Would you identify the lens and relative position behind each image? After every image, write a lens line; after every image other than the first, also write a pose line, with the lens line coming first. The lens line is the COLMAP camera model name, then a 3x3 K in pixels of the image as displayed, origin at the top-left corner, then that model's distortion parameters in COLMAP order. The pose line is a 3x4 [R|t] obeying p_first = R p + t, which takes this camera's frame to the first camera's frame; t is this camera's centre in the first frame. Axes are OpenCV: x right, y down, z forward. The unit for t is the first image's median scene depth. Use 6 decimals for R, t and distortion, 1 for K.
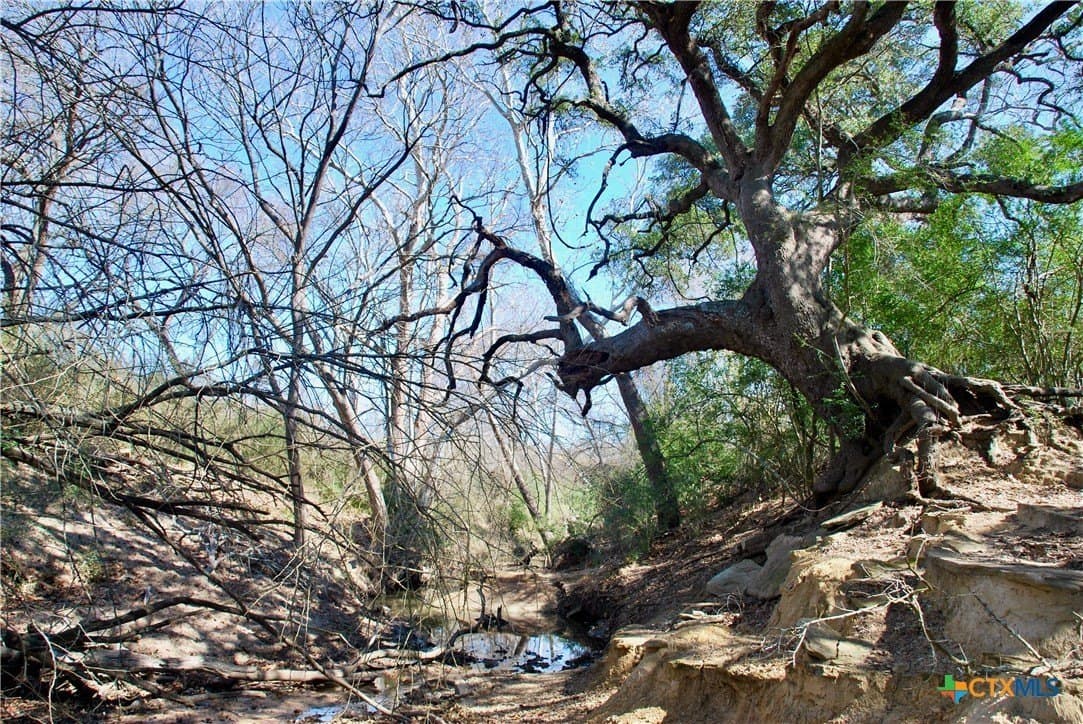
lens RADIAL K [[862.6, 0, 540.0], [0, 862.6, 375.0], [0, 0, 1]] dist [-0.172443, 0.161236]
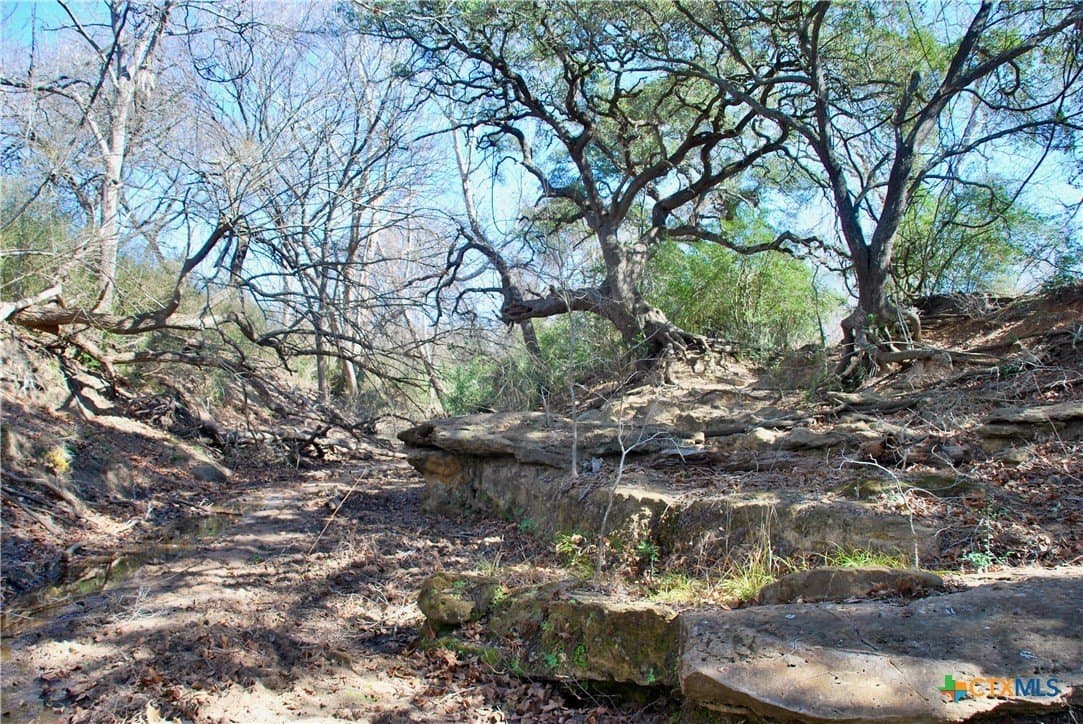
lens RADIAL K [[862.6, 0, 540.0], [0, 862.6, 375.0], [0, 0, 1]] dist [-0.172443, 0.161236]
pose [[0.983417, 0.030034, 0.178854, -0.347151], [-0.054699, 0.989387, 0.134617, -0.190444], [-0.172913, -0.142167, 0.974623, -1.333040]]
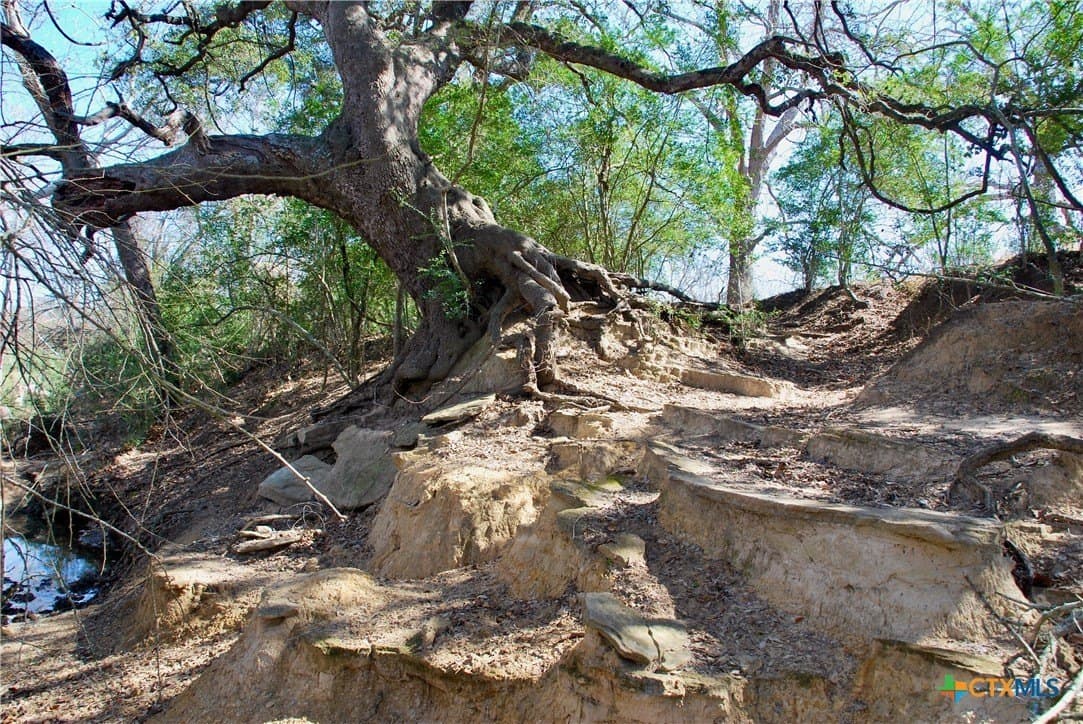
lens RADIAL K [[862.6, 0, 540.0], [0, 862.6, 375.0], [0, 0, 1]] dist [-0.172443, 0.161236]
pose [[0.824805, 0.024900, 0.564868, -0.045232], [-0.108468, 0.987443, 0.114853, 0.024189], [-0.554915, -0.156002, 0.817149, 0.242732]]
